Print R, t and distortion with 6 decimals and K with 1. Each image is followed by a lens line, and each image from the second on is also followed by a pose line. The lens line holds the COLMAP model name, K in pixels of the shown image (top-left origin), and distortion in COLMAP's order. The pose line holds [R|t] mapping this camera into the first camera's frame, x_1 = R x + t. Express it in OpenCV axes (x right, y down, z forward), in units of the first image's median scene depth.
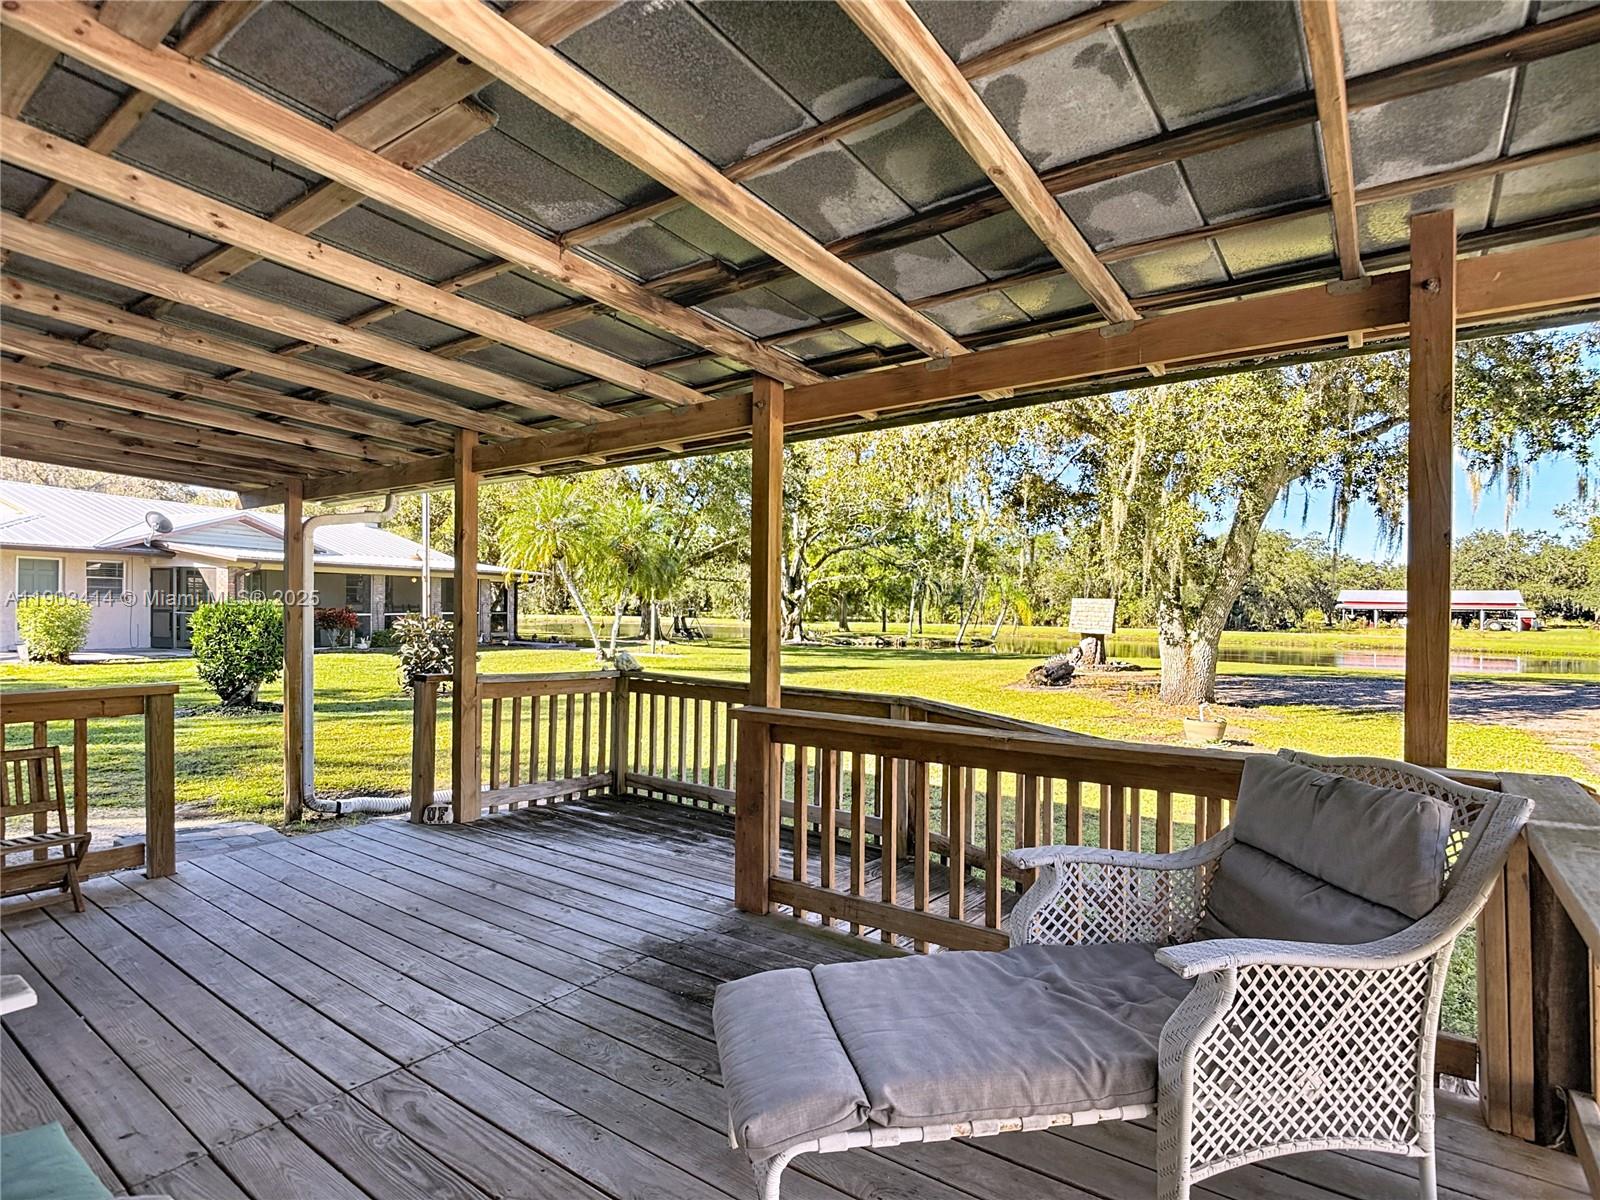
lens RADIAL K [[846.9, 0, 801.2], [0, 846.9, 600.2], [0, 0, 1]] dist [-0.032125, -0.000514]
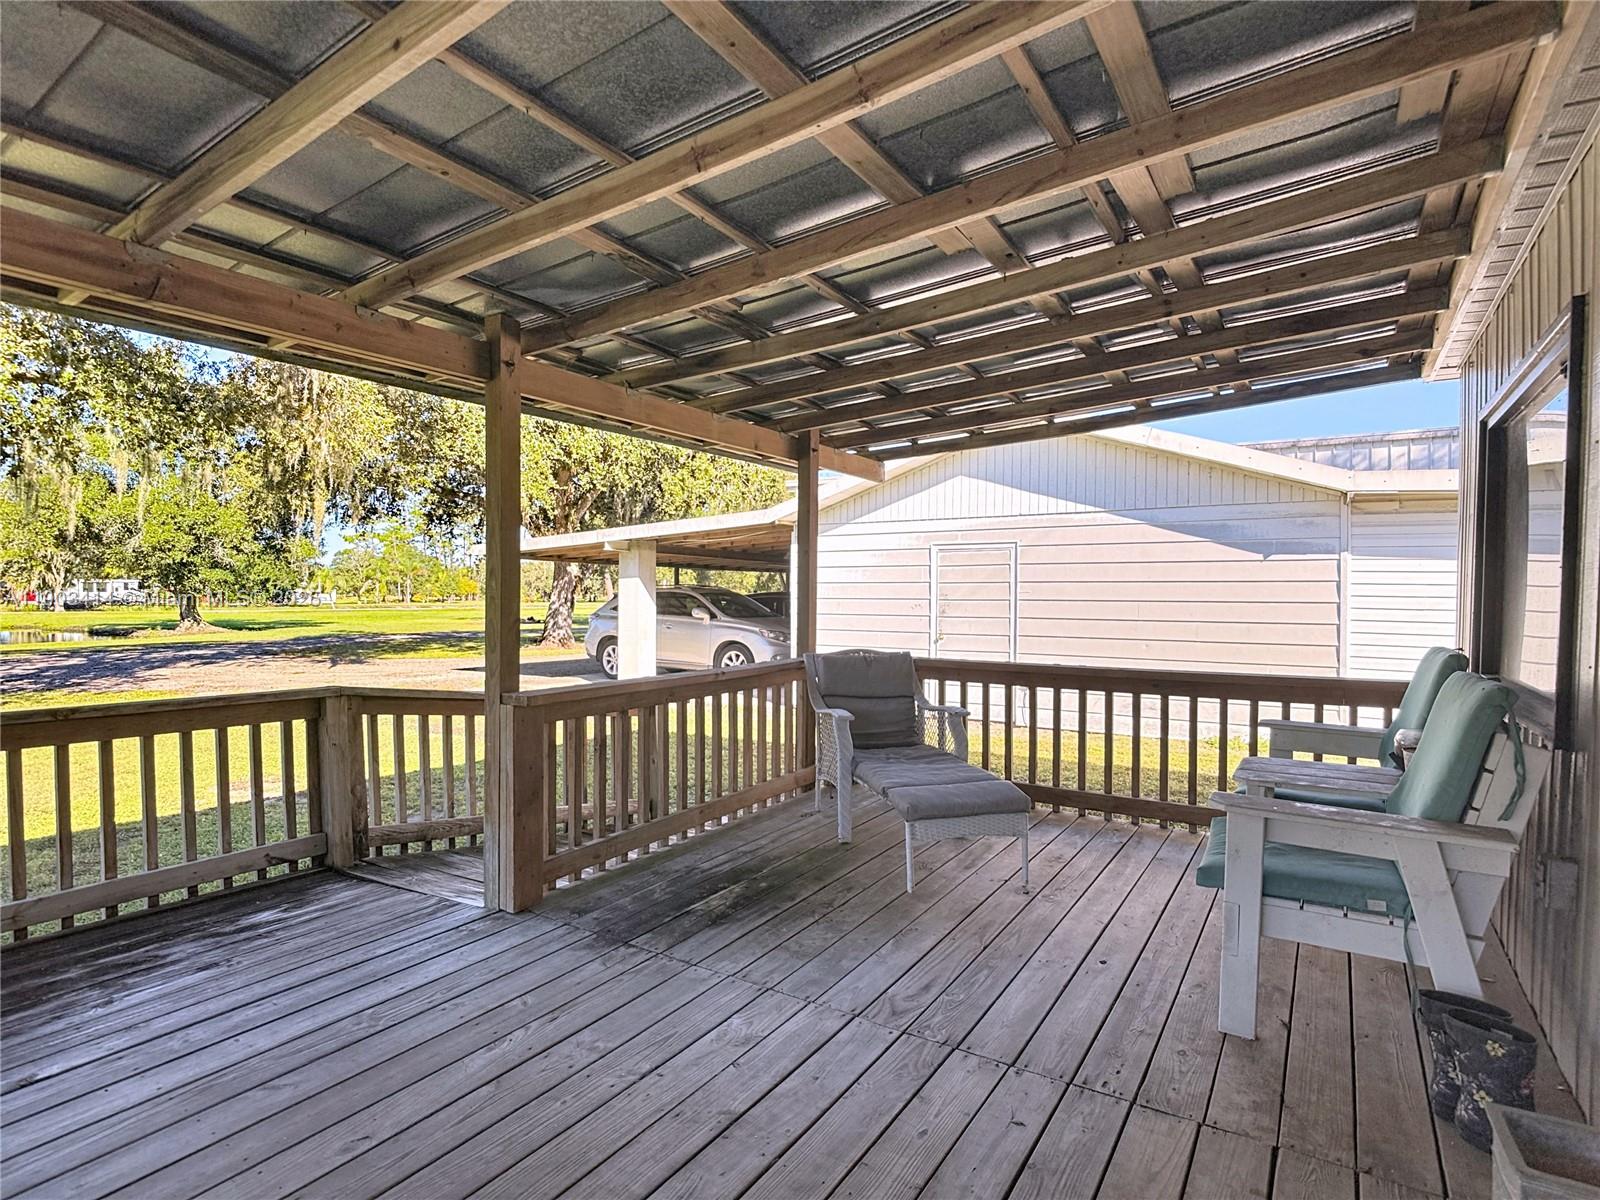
lens RADIAL K [[846.9, 0, 801.1], [0, 846.9, 603.7], [0, 0, 1]] dist [-0.032125, -0.000514]
pose [[-0.064774, -0.020973, 0.997680, -0.901924], [-0.008289, 0.999756, 0.020478, 0.004887], [-0.997866, -0.006943, -0.064932, 0.669143]]
